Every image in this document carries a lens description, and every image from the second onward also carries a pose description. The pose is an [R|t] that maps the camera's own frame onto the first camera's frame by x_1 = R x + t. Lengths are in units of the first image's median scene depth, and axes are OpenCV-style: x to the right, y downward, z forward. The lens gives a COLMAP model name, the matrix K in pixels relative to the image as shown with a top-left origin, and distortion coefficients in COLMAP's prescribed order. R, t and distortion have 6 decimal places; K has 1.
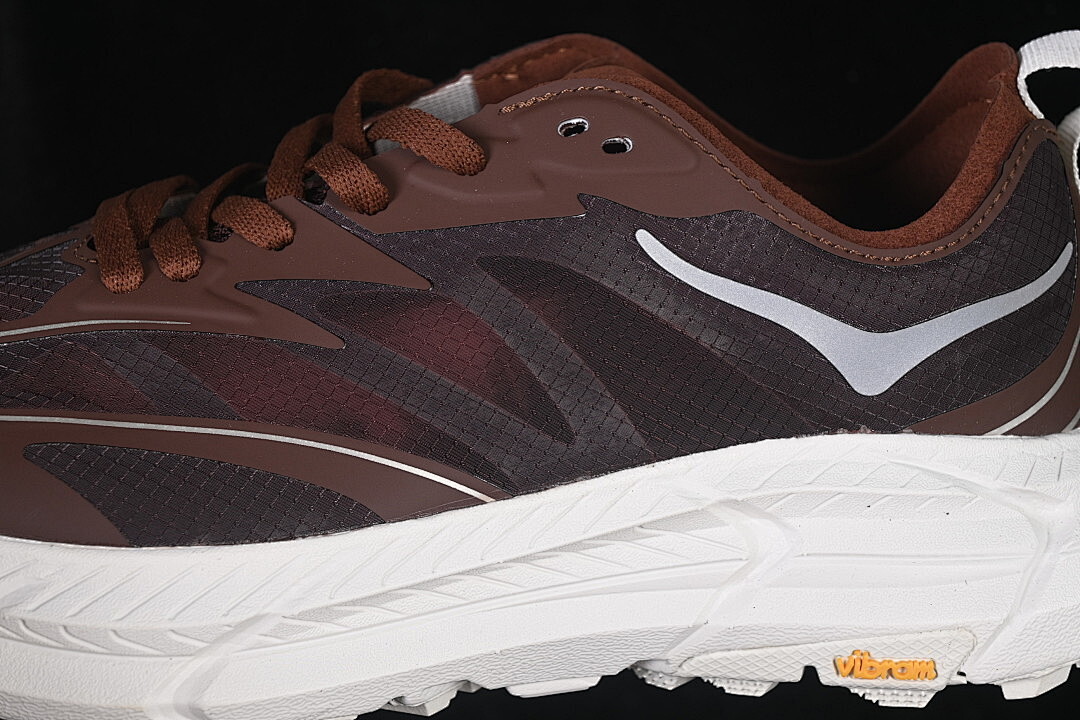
lens RADIAL K [[2399.2, 0, 536.5], [0, 2399.2, 361.1], [0, 0, 1]] dist [-0.048854, 0.000000]
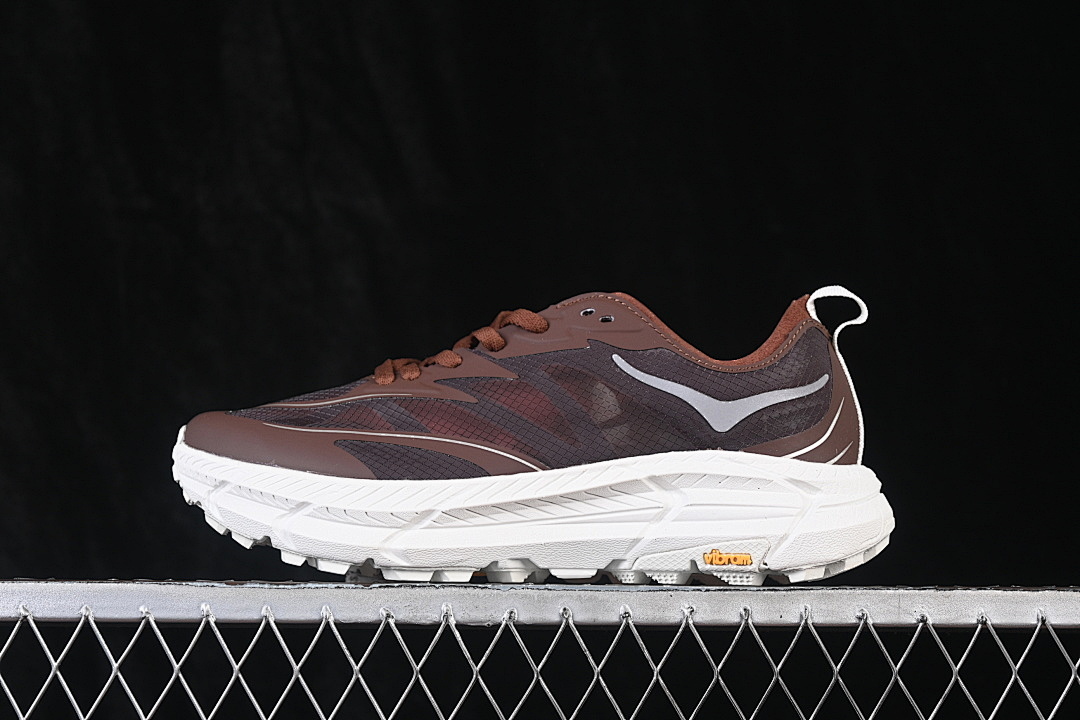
lens RADIAL K [[2399.2, 0, 545.4], [0, 2399.2, 355.1], [0, 0, 1]] dist [-0.048854, 0.000000]
pose [[0.984268, -0.007115, -0.176536, 0.364593], [-0.047482, 0.951778, -0.303090, 0.608255], [0.170180, 0.306704, 0.936468, -1.058079]]
